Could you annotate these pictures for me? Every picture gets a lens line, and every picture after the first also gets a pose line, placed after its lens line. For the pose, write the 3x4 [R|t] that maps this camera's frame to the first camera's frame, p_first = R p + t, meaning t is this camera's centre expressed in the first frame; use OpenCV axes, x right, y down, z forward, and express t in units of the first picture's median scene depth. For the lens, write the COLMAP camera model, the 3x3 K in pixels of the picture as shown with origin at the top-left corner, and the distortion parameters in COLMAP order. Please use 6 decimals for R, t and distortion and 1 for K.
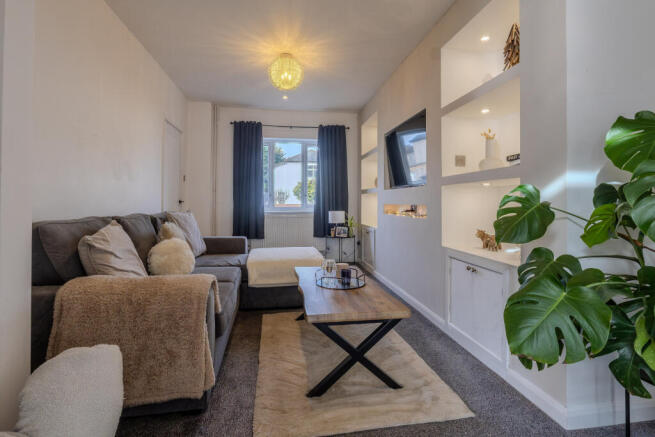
lens RADIAL K [[318.1, 0, 327.7], [0, 318.1, 197.8], [0, 0, 1]] dist [-0.002046, -0.000032]
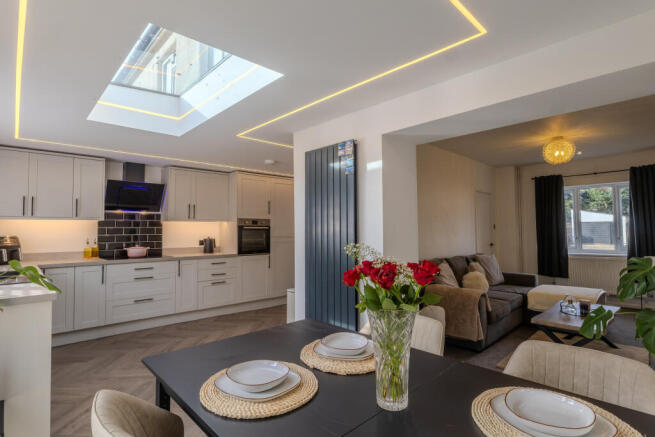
lens RADIAL K [[329.6, 0, 327.5], [0, 329.6, 218.5], [0, 0, 1]] dist [-0.014387, 0.000240]
pose [[0.567239, -0.039571, -0.822602, 0.426490], [0.020604, 0.999214, -0.033859, -0.091650], [0.823295, 0.002257, 0.567609, -0.541027]]
